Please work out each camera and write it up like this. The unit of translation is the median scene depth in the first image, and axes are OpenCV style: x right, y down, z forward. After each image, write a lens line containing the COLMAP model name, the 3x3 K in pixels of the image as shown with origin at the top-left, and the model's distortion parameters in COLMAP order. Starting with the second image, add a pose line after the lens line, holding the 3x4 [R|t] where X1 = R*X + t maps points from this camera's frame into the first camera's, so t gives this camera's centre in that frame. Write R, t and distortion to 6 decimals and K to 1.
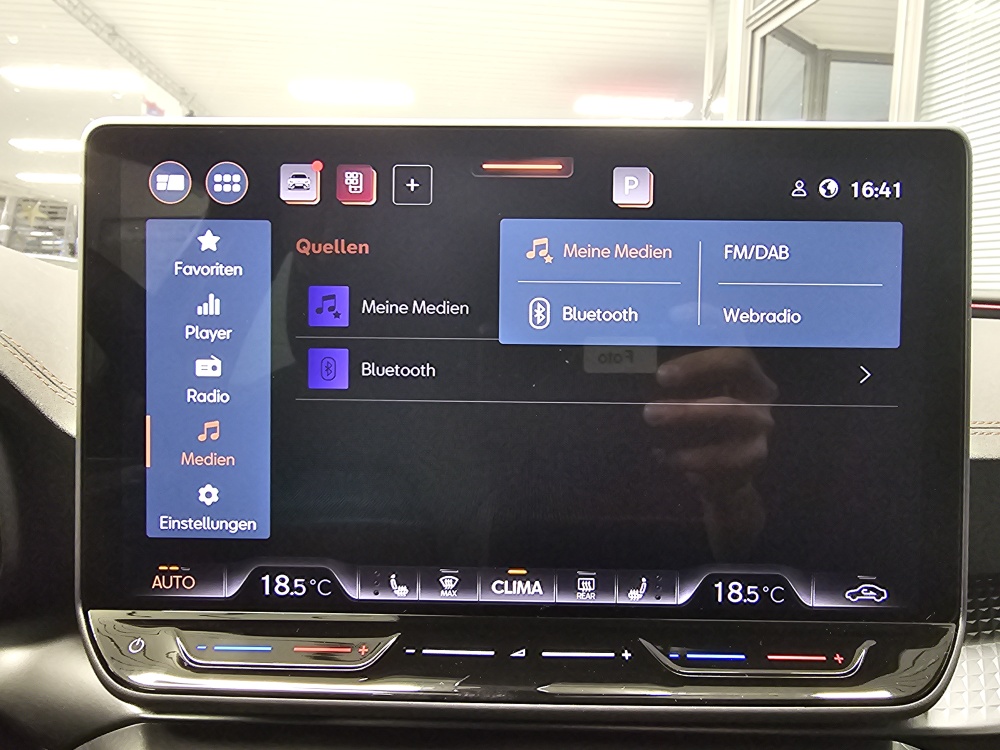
lens RADIAL K [[684.9, 0, 496.1], [0, 684.9, 370.7], [0, 0, 1]] dist [-0.000650, -0.001755]
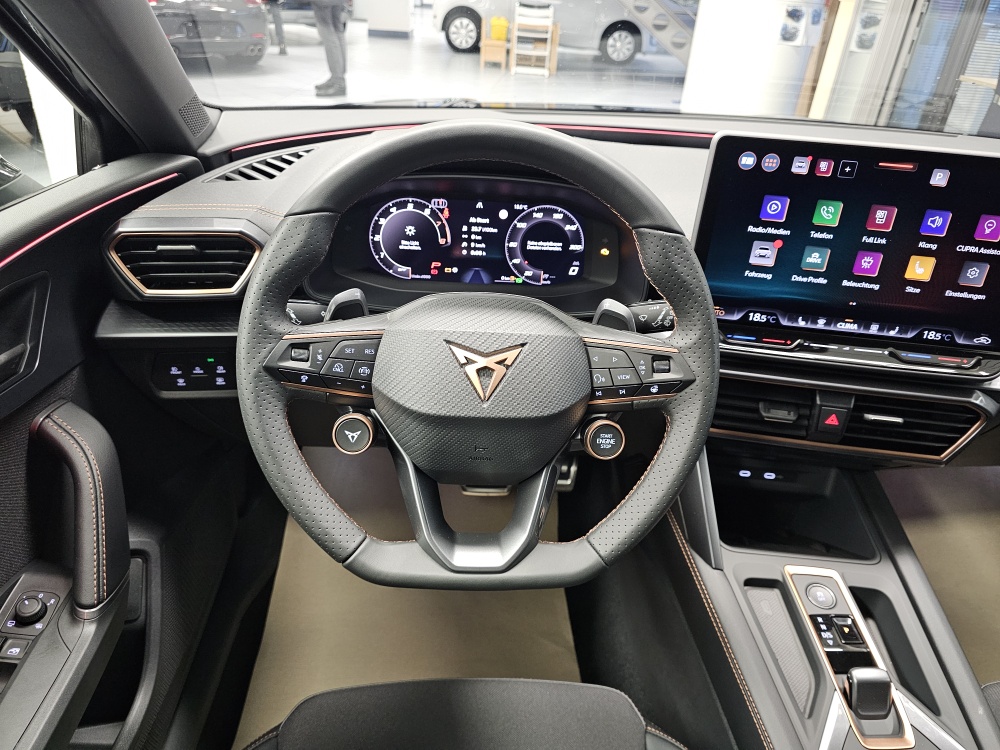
lens RADIAL K [[676.9, 0, 505.6], [0, 676.9, 377.2], [0, 0, 1]] dist [0.047139, -0.054993]
pose [[0.992429, 0.097986, -0.074051, -1.088938], [-0.060433, 0.914466, 0.400124, -0.494815], [0.106923, -0.392619, 0.913465, -1.682846]]
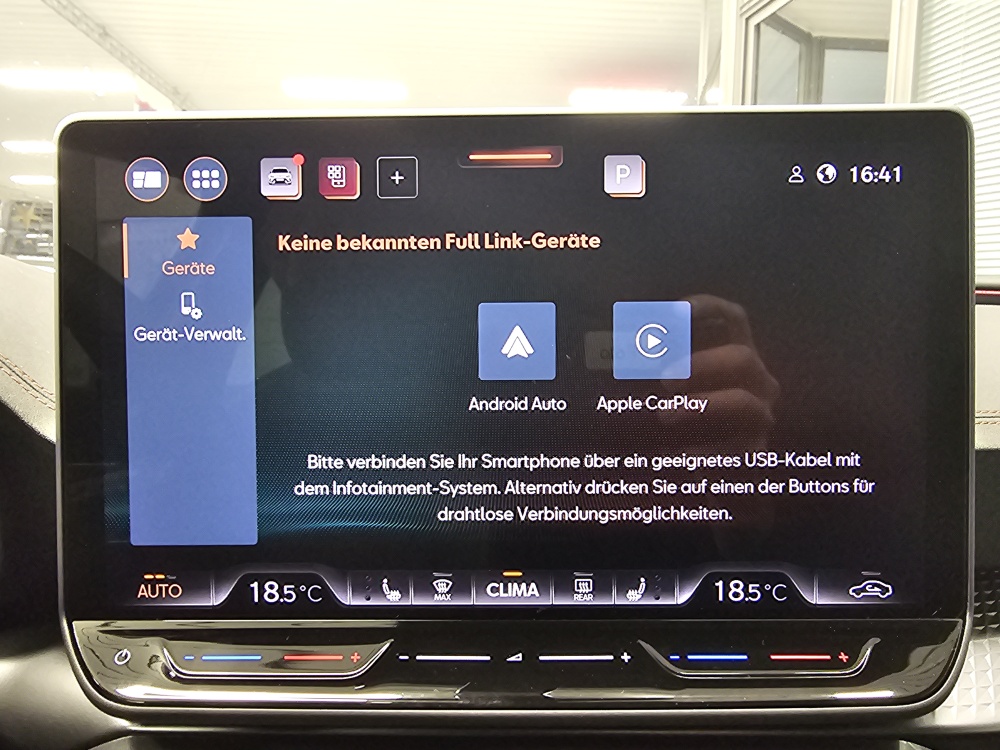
lens RADIAL K [[684.7, 0, 496.5], [0, 684.7, 371.9], [0, 0, 1]] dist [0.000420, -0.002795]
pose [[0.999841, -0.017749, 0.001402, 0.011977], [0.017737, 0.999807, 0.008443, -0.002316], [-0.001552, -0.008417, 0.999963, 0.028767]]
